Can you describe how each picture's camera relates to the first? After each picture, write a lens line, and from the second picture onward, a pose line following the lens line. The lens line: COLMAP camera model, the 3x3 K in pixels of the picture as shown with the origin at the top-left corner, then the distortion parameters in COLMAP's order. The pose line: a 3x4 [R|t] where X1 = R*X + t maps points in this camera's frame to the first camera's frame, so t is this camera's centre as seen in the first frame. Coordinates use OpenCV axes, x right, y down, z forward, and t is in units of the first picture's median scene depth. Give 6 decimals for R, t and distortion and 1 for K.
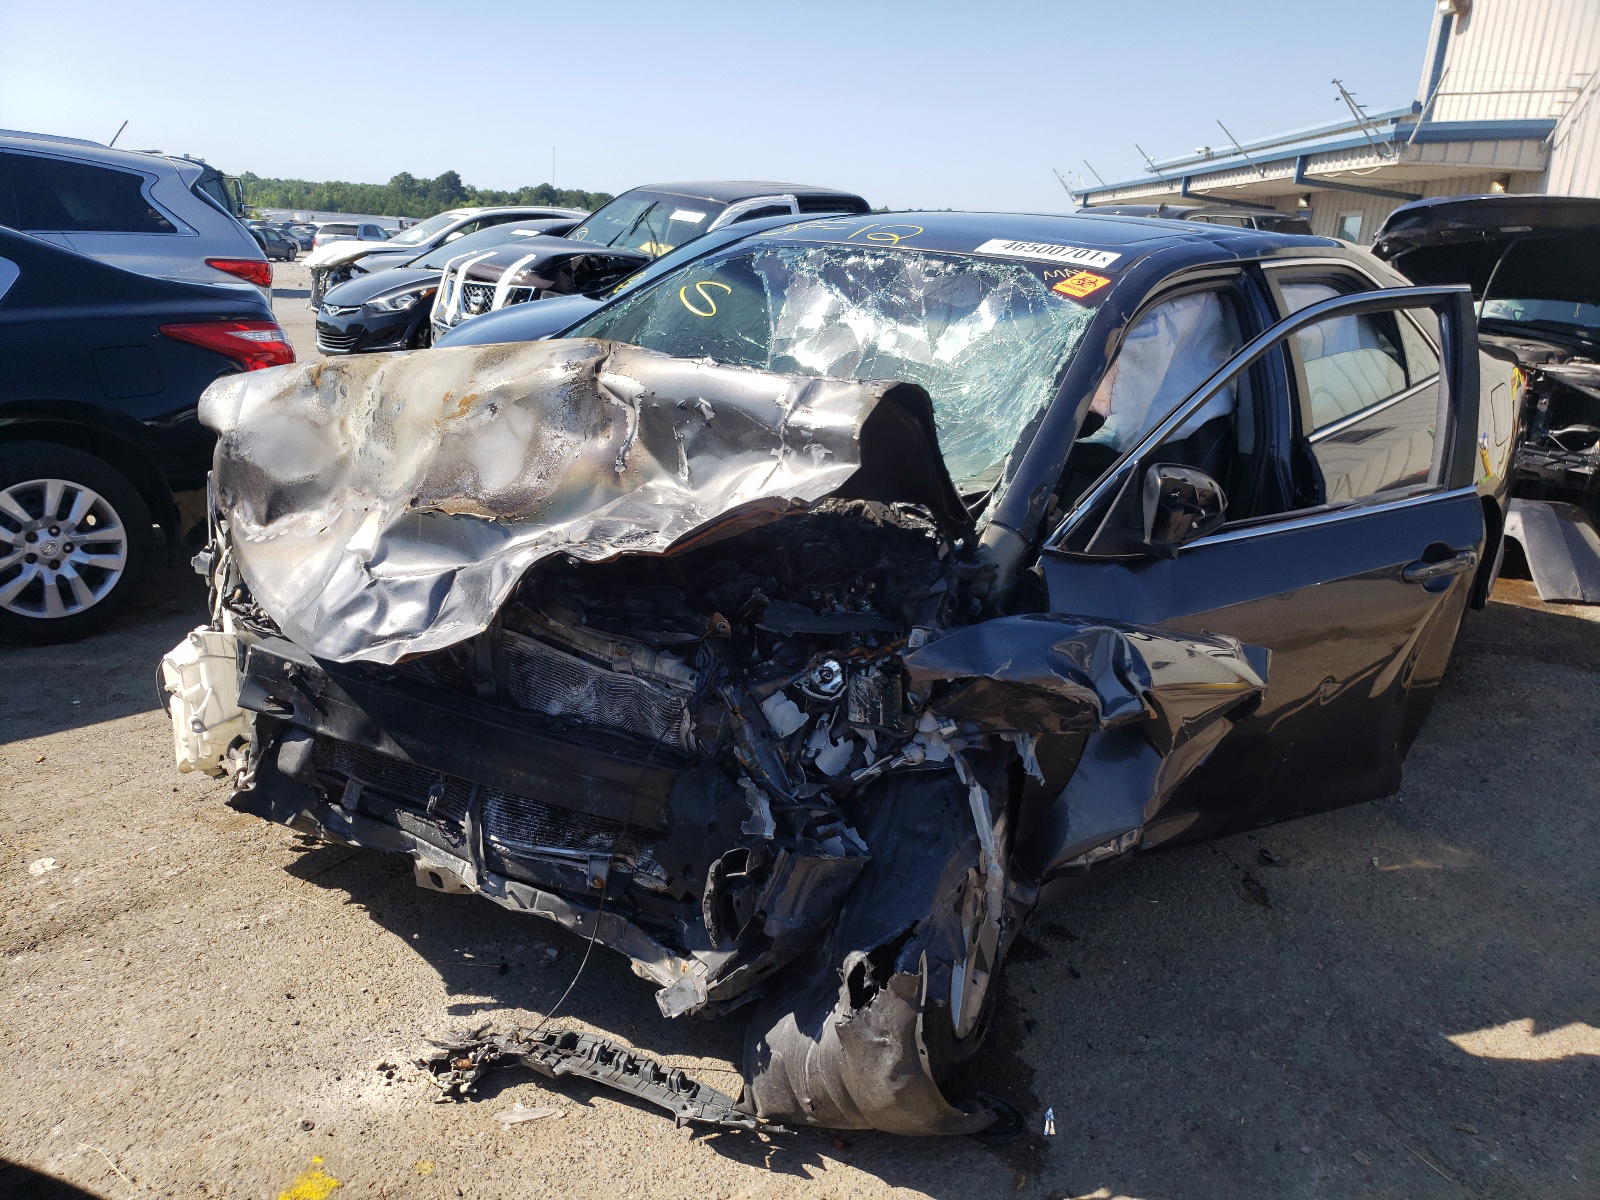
lens RADIAL K [[1096.6, 0, 794.2], [0, 1096.6, 600.8], [0, 0, 1]] dist [-0.010134, 0.011555]
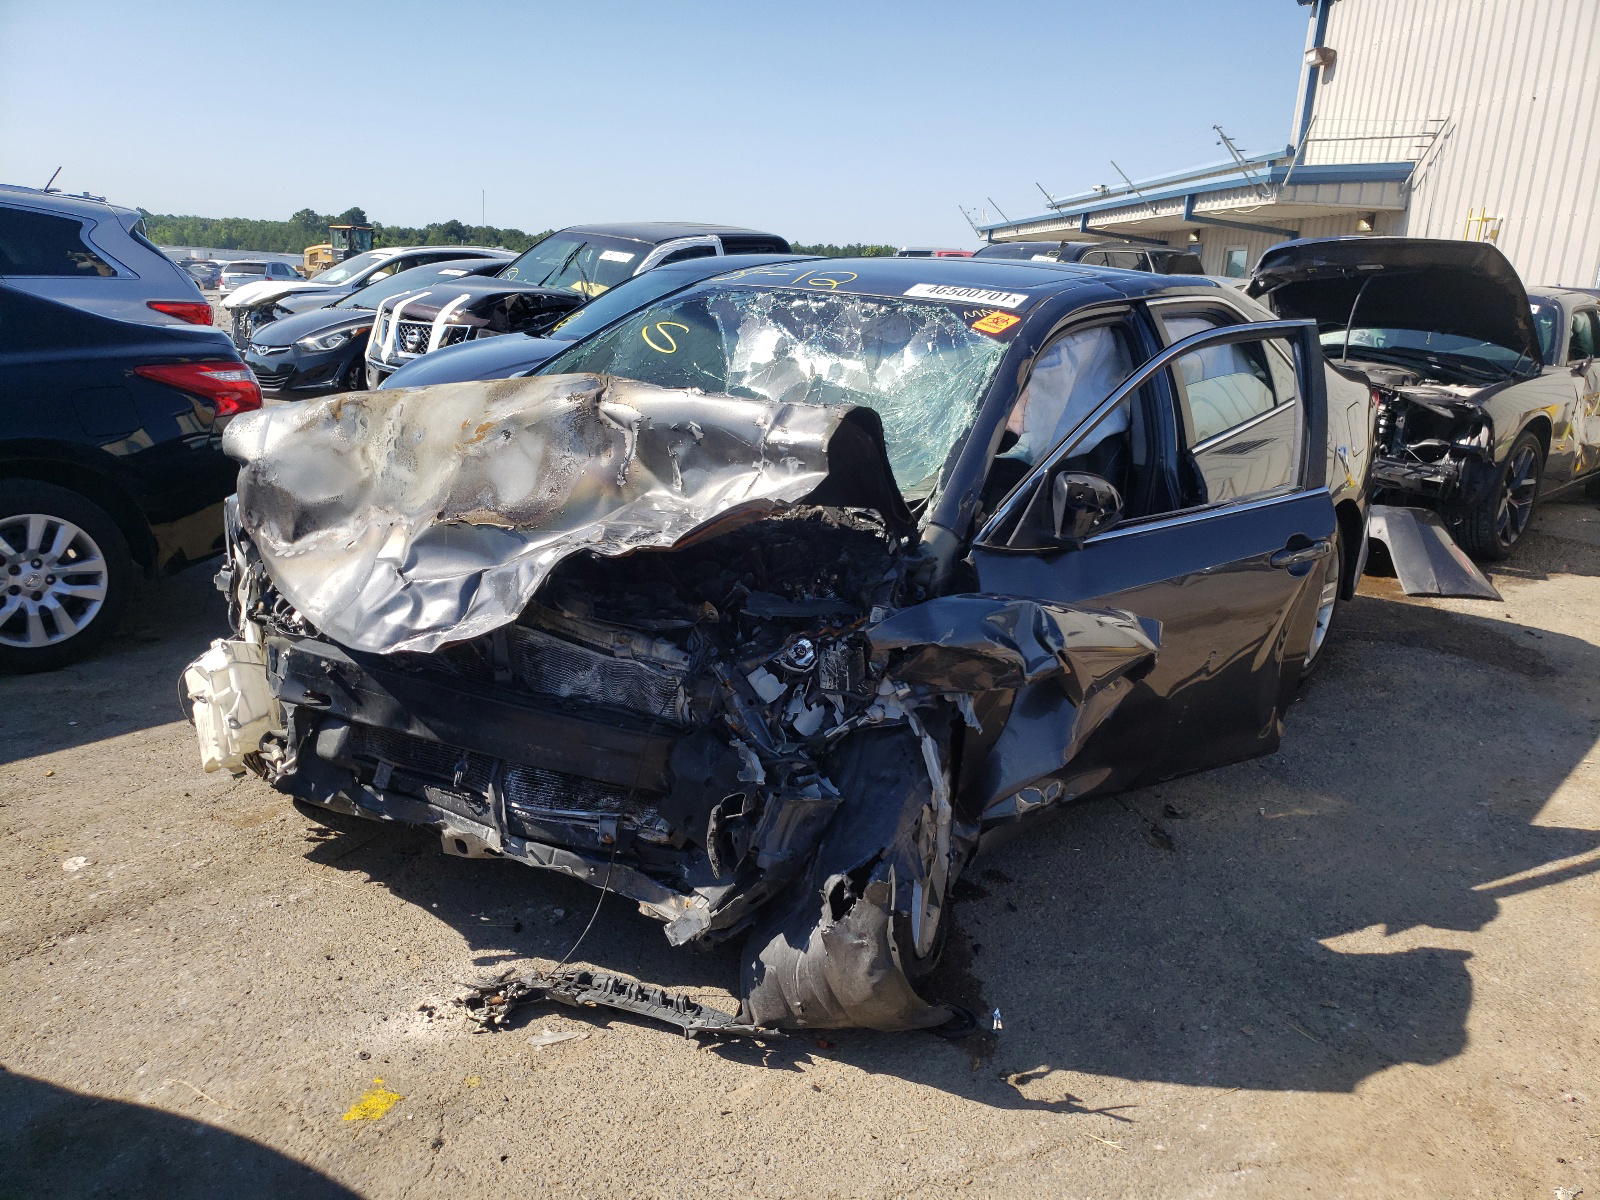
lens RADIAL K [[1096.6, 0, 806.3], [0, 1096.6, 600.9], [0, 0, 1]] dist [-0.010134, 0.011555]
pose [[0.996231, -0.029892, 0.081425, -0.050293], [0.032195, 0.999113, -0.027127, 0.038898], [-0.080542, 0.029646, 0.996310, -0.163890]]
